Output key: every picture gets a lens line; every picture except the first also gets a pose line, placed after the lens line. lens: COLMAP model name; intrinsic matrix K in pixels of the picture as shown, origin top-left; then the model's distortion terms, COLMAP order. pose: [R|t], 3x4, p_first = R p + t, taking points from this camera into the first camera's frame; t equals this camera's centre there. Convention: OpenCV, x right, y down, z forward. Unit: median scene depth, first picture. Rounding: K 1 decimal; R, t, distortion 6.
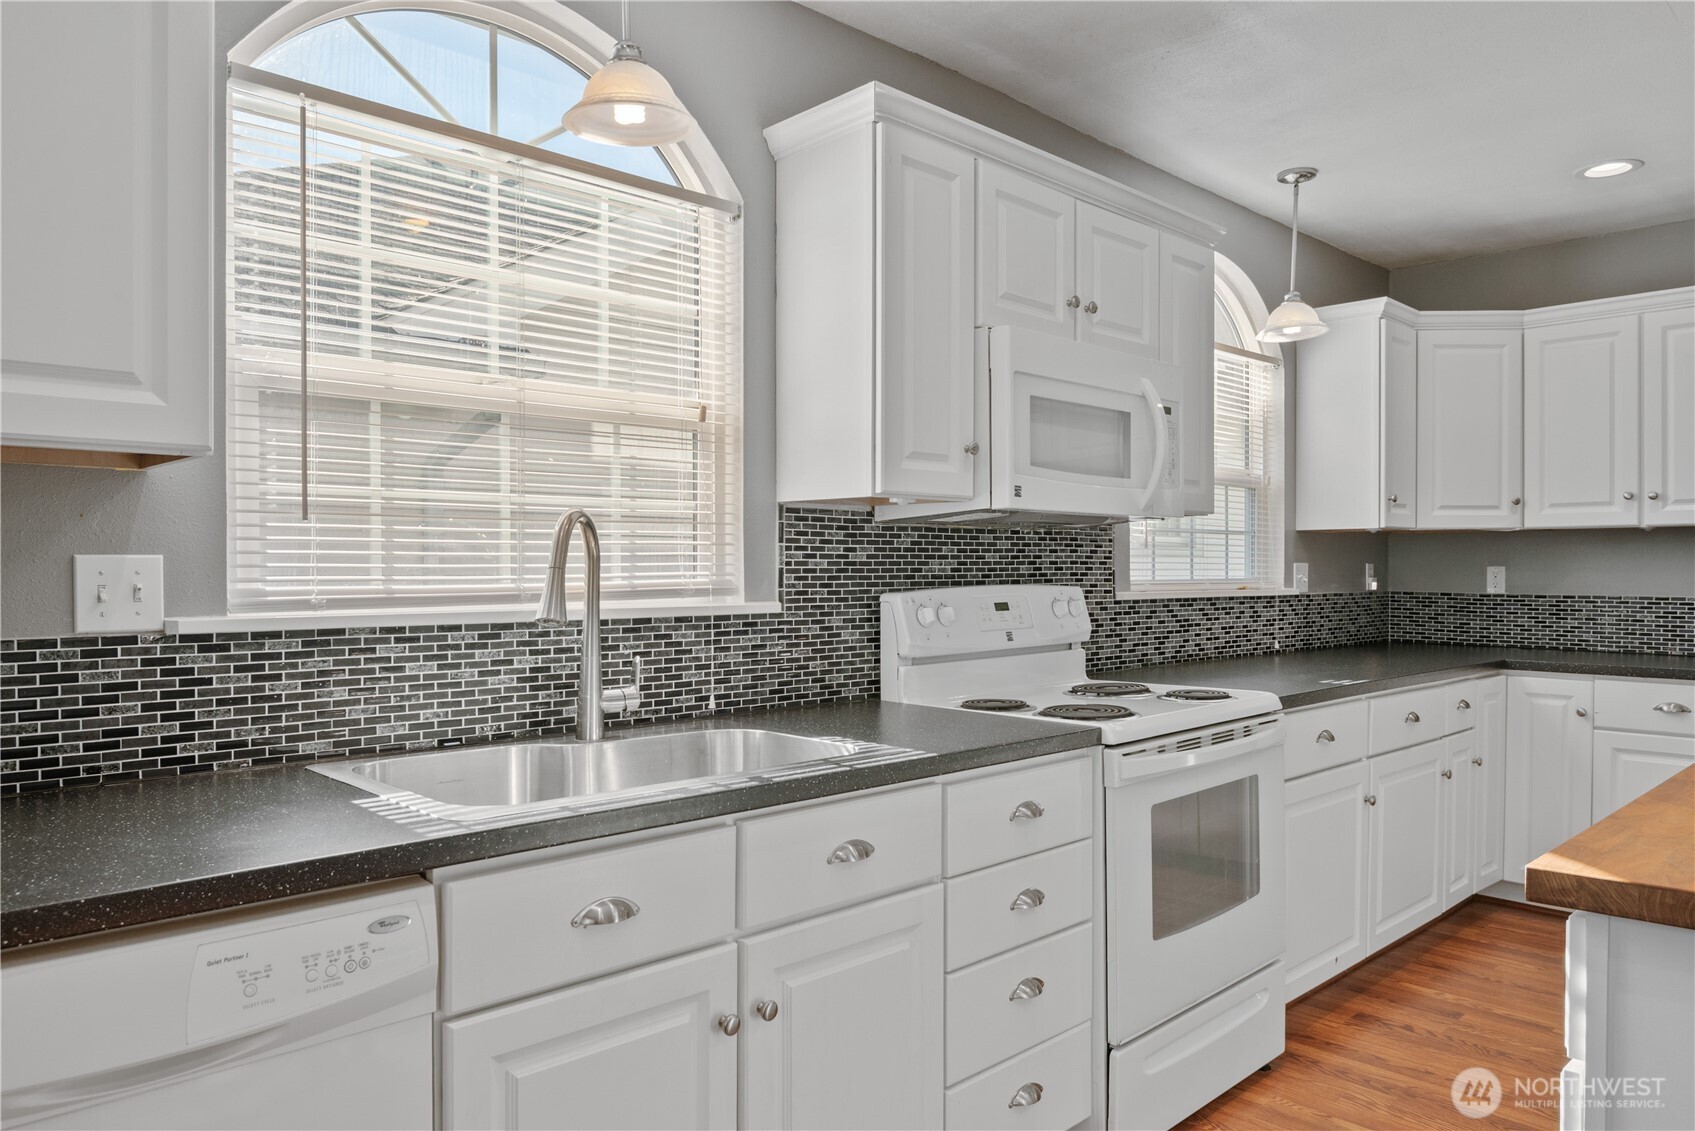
lens RADIAL K [[1139.9, 0, 839.2], [0, 1139.9, 576.9], [0, 0, 1]] dist [-0.016249, -0.002718]
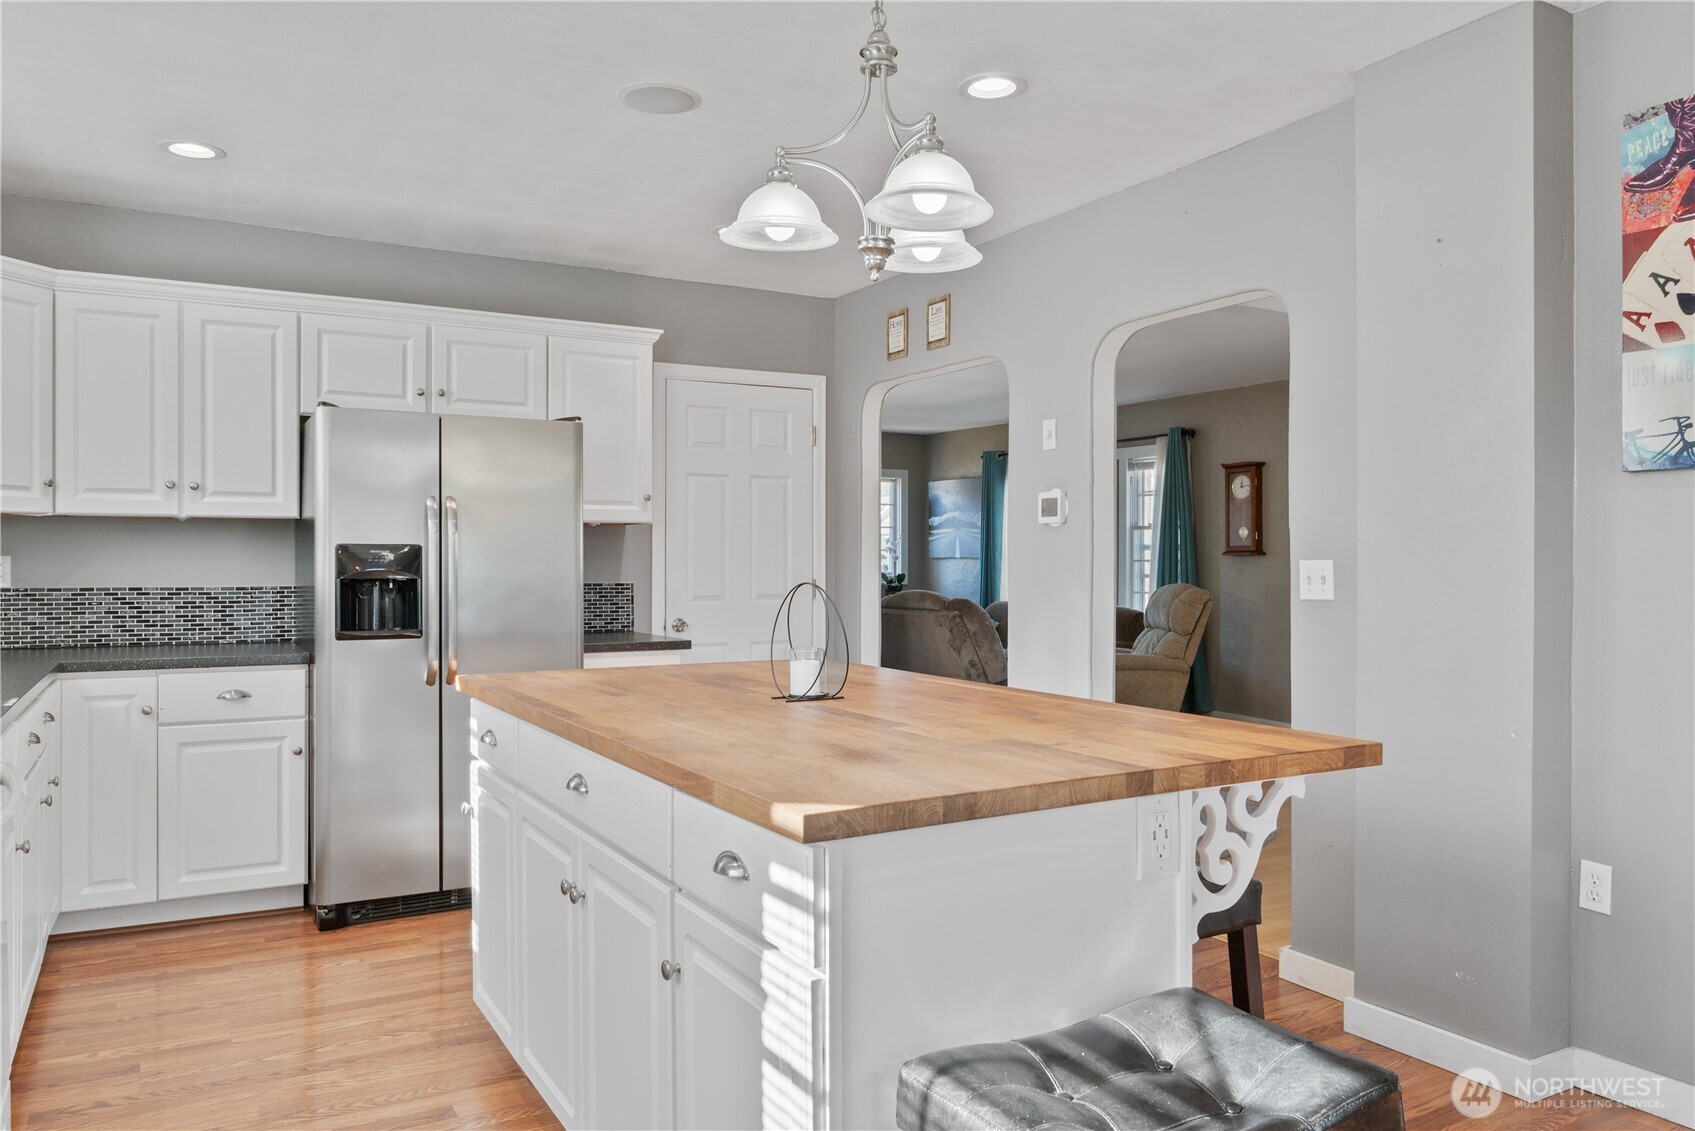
lens RADIAL K [[1190.5, 0, 844.2], [0, 1190.5, 563.6], [0, 0, 1]] dist [-0.020539, 0.003443]
pose [[0.242387, -0.002410, 0.970177, -0.213571], [0.006711, 0.999977, 0.000808, -0.000240], [-0.970156, 0.006315, 0.242398, 0.253841]]
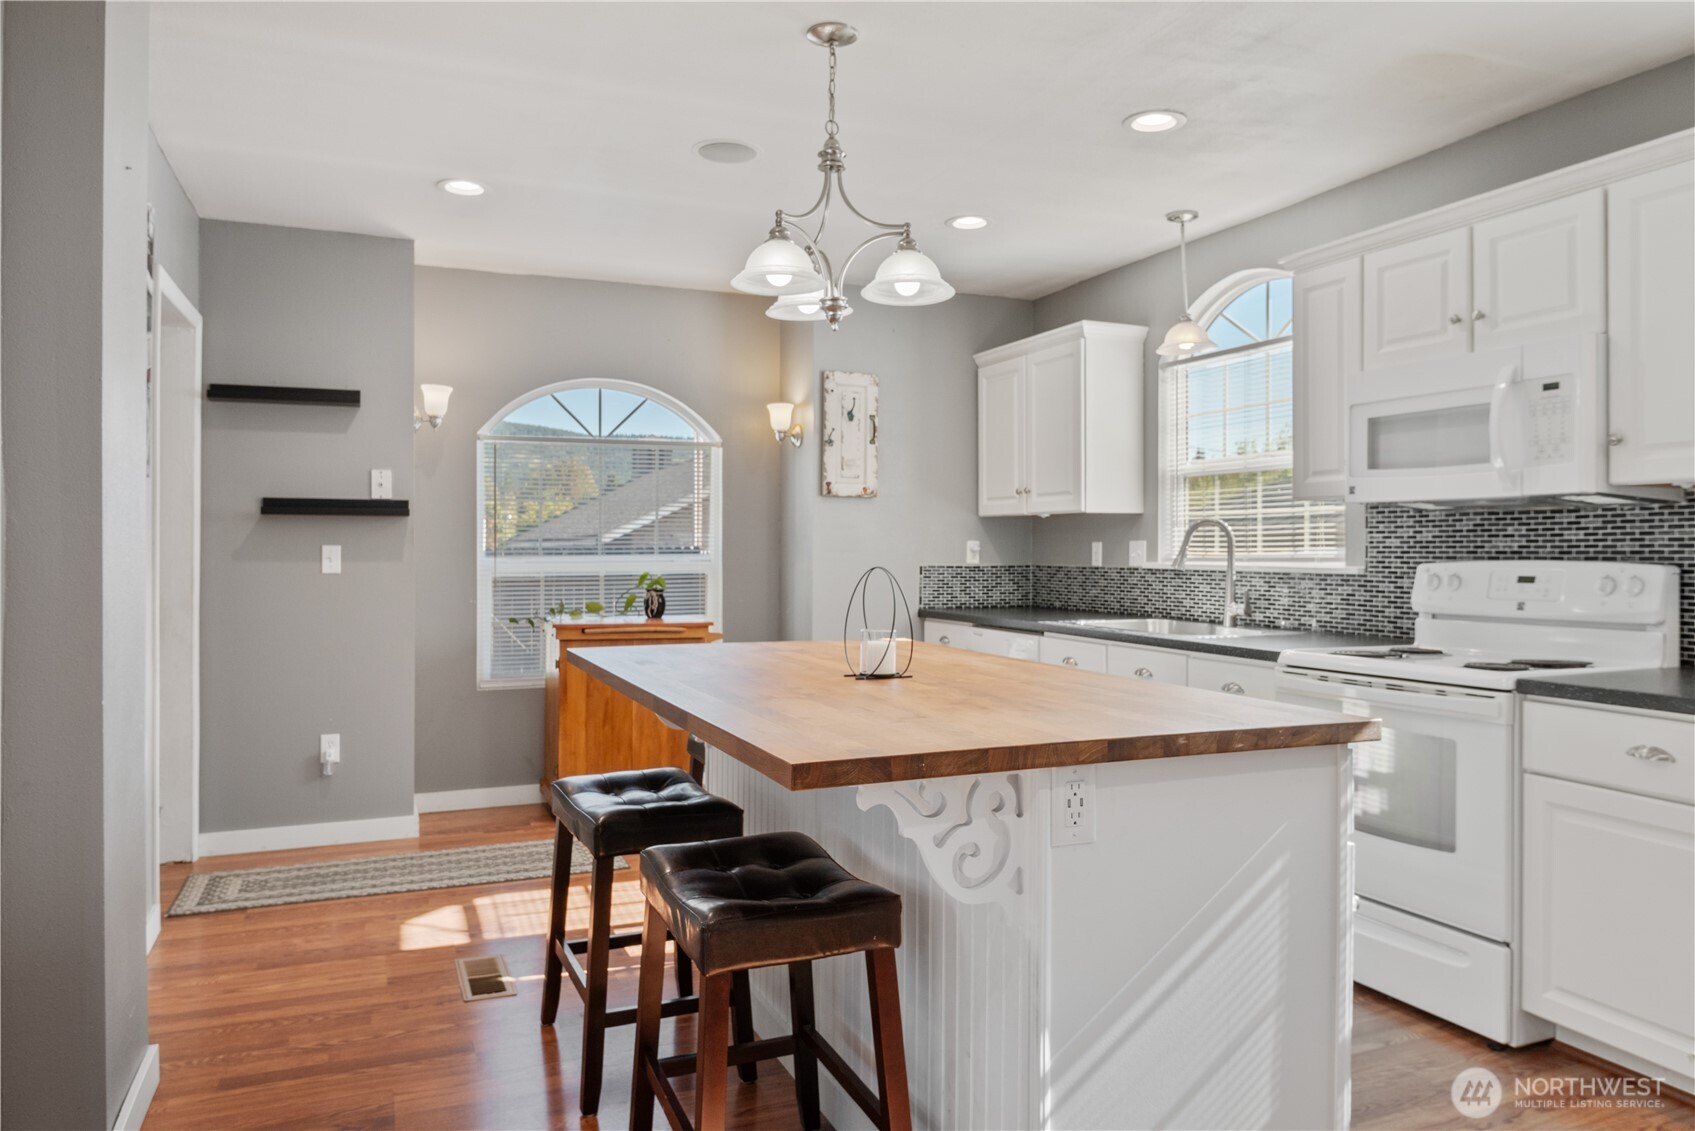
lens RADIAL K [[1139.9, 0, 841.3], [0, 1139.9, 553.4], [0, 0, 1]] dist [-0.016249, -0.002718]
pose [[-0.364580, 0.002864, -0.931168, 1.435922], [-0.011455, 0.999906, 0.007560, -0.000379], [0.931102, 0.013423, -0.364513, 0.784309]]
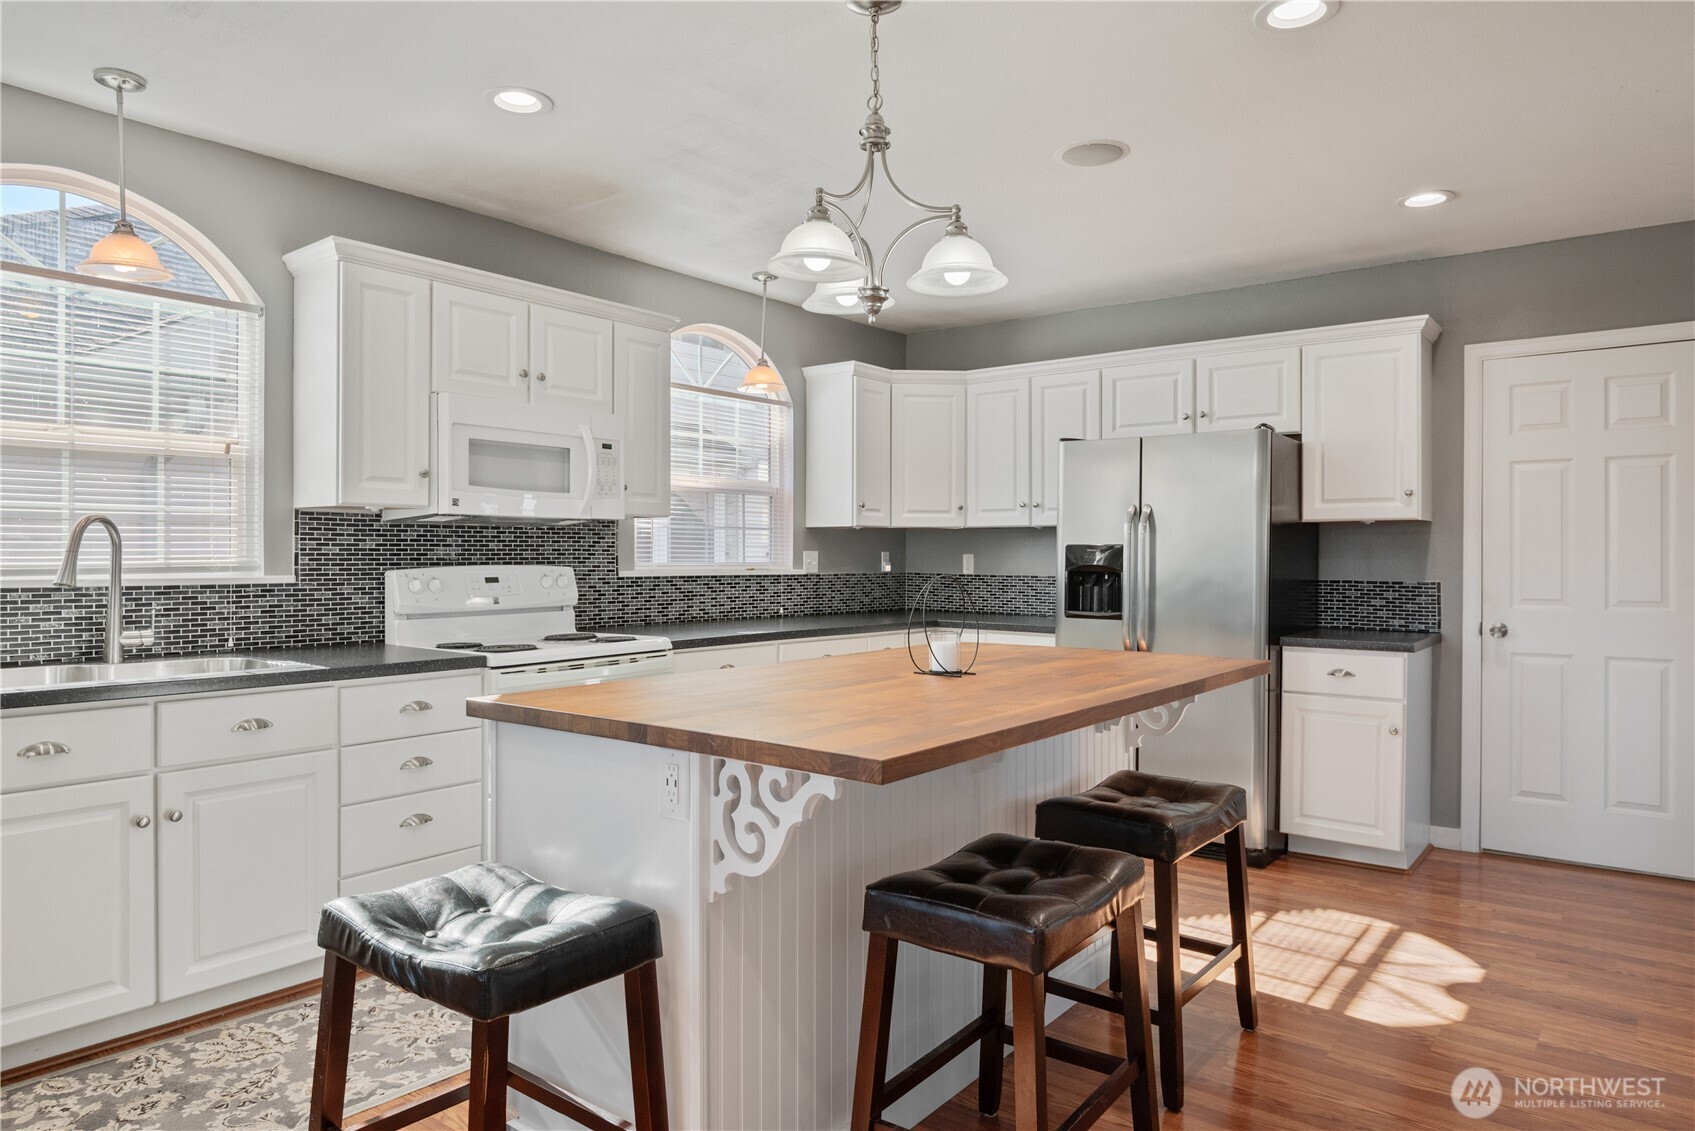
lens RADIAL K [[1052.5, 0, 847.3], [0, 1052.5, 555.1], [0, 0, 1]] dist [-0.010245, -0.014050]
pose [[0.989900, 0.003297, 0.141729, 0.402533], [-0.002106, 0.999961, -0.008558, 0.004745], [-0.141752, 0.008173, 0.989868, -0.384626]]
